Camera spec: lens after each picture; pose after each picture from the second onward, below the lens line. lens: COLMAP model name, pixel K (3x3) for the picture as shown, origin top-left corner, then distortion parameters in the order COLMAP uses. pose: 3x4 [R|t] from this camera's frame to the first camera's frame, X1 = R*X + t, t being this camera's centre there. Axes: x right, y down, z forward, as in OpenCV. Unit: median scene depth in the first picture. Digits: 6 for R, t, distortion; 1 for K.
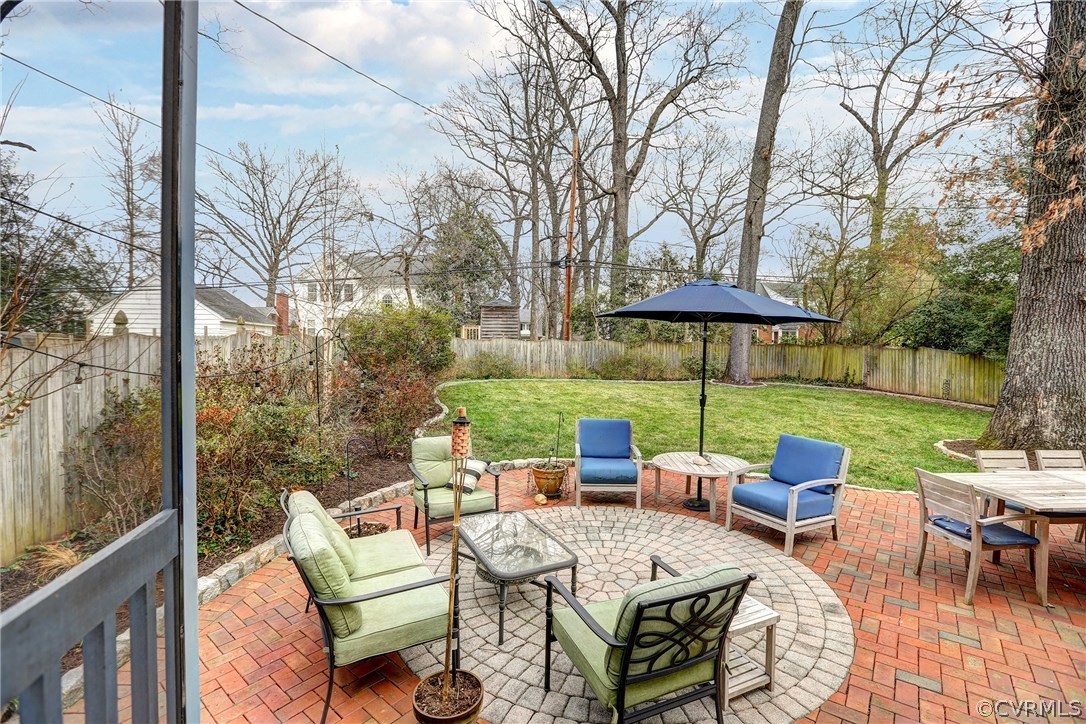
lens RADIAL K [[493.1, 0, 543.0], [0, 493.1, 362.0], [0, 0, 1]] dist [-0.056971, 0.019854]
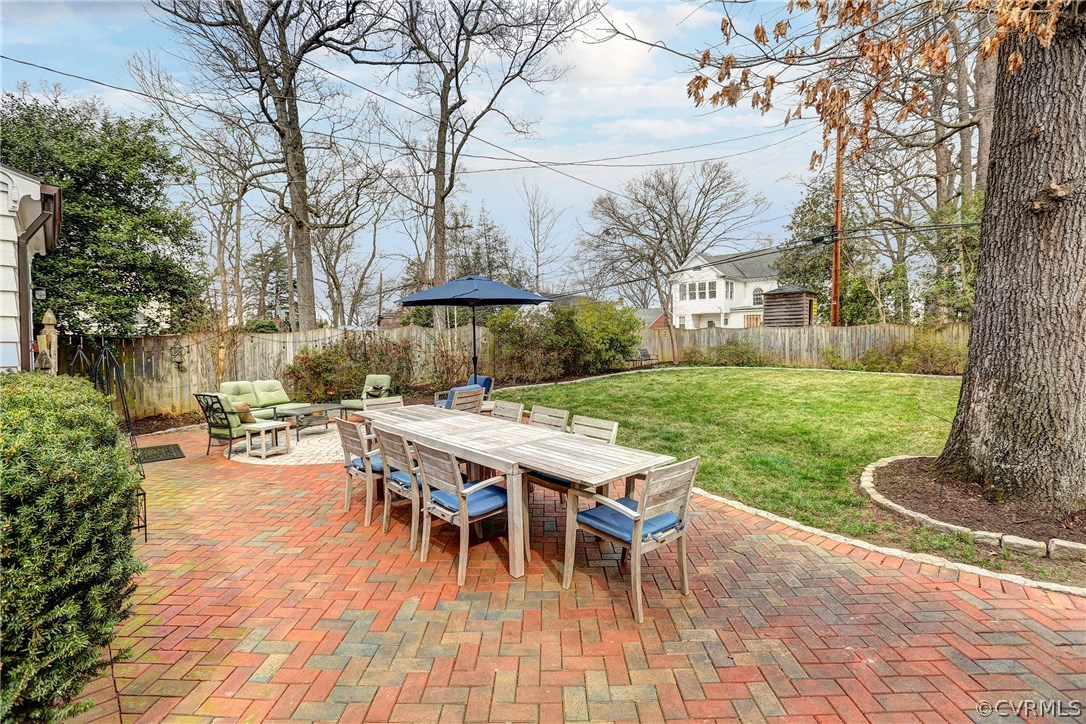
lens RADIAL K [[493.1, 0, 543.0], [0, 493.1, 362.0], [0, 0, 1]] dist [-0.056971, 0.019854]
pose [[0.616730, 0.017740, -0.786974, 0.411949], [-0.012540, 0.999841, 0.012711, 0.015883], [0.787075, 0.002030, 0.616855, 0.067998]]
